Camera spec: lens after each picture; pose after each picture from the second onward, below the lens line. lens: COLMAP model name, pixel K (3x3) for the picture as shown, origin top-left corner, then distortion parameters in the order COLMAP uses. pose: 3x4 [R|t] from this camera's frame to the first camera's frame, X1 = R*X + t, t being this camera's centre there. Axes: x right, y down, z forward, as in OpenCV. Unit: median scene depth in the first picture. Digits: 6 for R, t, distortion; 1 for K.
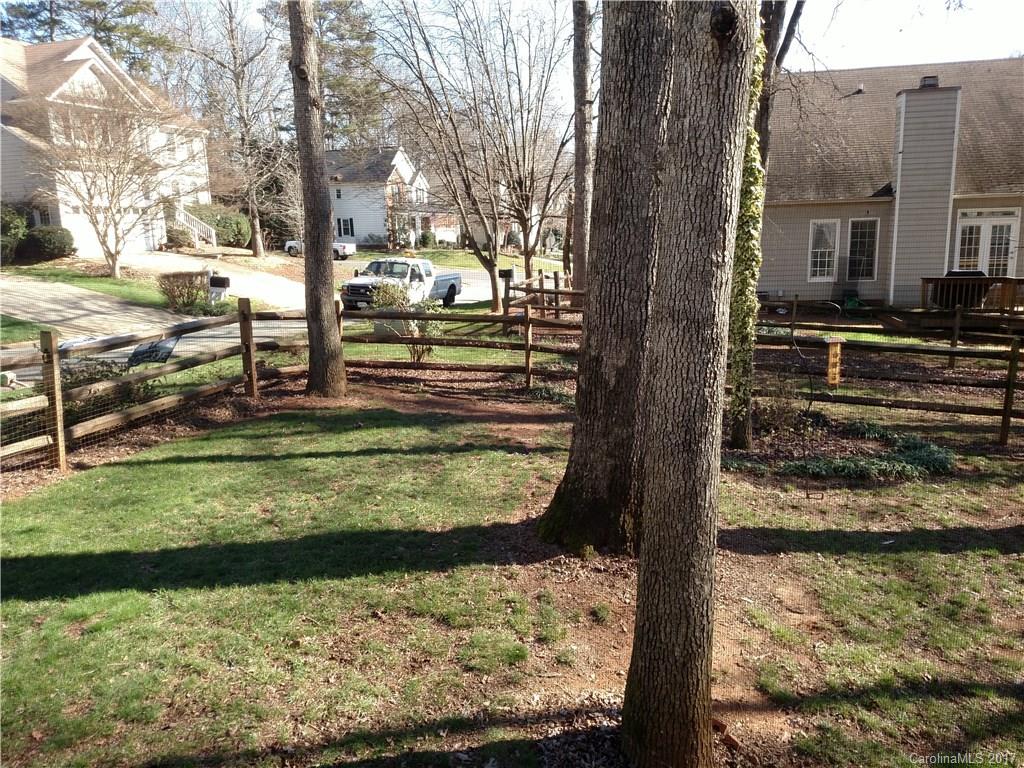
lens RADIAL K [[772.7, 0, 512.1], [0, 772.7, 390.3], [0, 0, 1]] dist [0.147406, -0.226412]
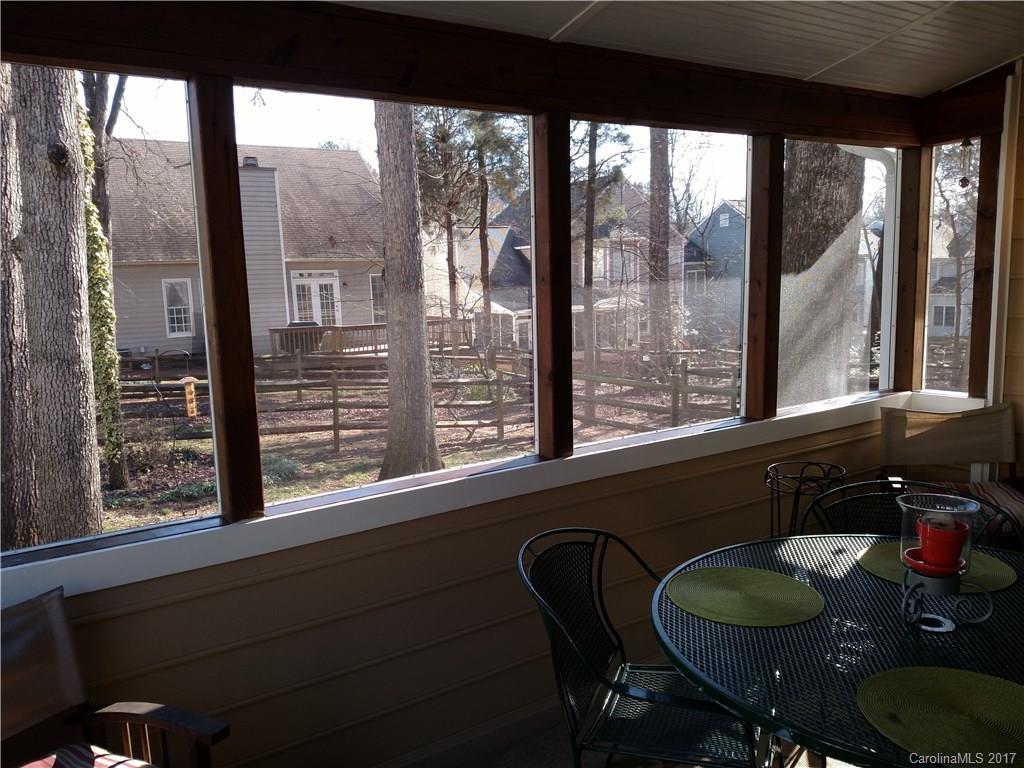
lens RADIAL K [[797.3, 0, 512.0], [0, 797.3, 384.0], [0, 0, 1]] dist [0.002855, -0.008988]
pose [[0.725170, -0.092022, 0.682394, -0.056507], [0.146424, 0.988972, -0.022239, 0.036000], [-0.672822, 0.116046, 0.730646, -0.198316]]
